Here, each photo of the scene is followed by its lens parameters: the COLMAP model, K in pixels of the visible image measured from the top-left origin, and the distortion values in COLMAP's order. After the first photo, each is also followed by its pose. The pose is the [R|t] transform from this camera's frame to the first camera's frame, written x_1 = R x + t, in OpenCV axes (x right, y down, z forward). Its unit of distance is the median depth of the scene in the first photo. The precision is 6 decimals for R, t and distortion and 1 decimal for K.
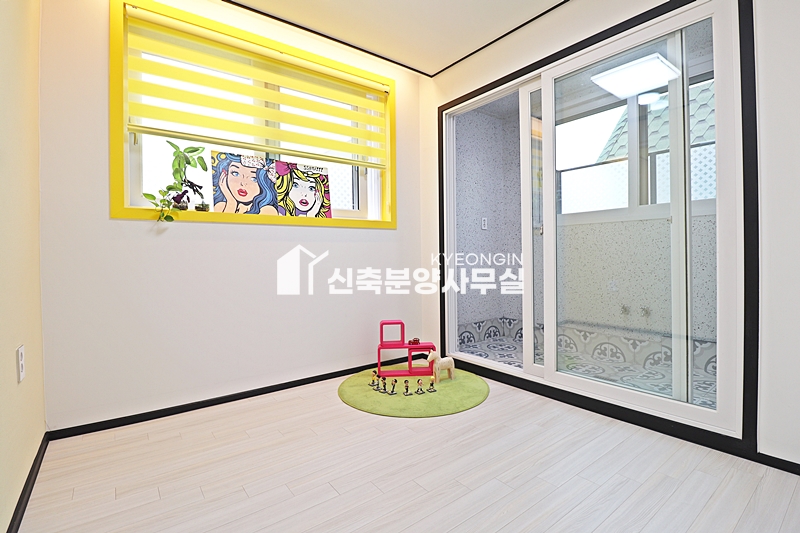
lens RADIAL K [[372.2, 0, 400.3], [0, 372.2, 262.2], [0, 0, 1]] dist [-0.002888, -0.000728]
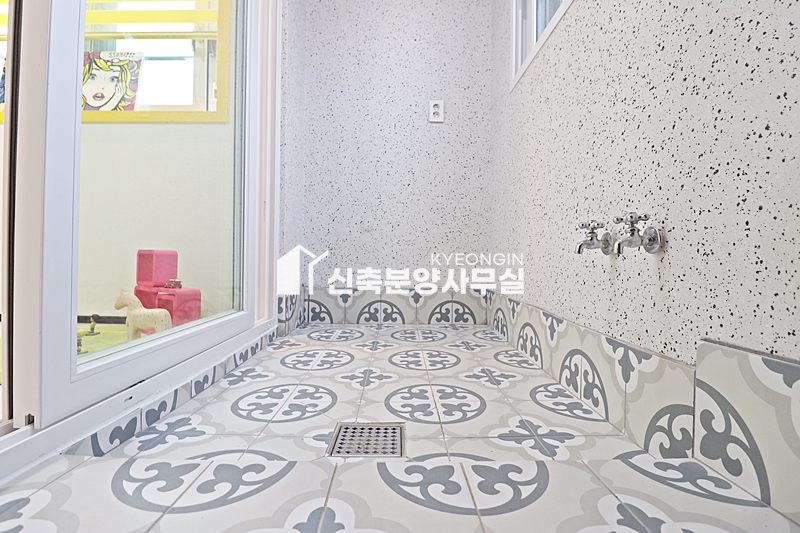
lens RADIAL K [[372.2, 0, 399.5], [0, 372.2, 261.8], [0, 0, 1]] dist [-0.002888, -0.000728]
pose [[0.791898, 0.028018, -0.610010, 0.717810], [-0.035322, 0.999376, 0.000047, 0.164426], [0.609631, 0.021510, 0.792394, 0.737165]]
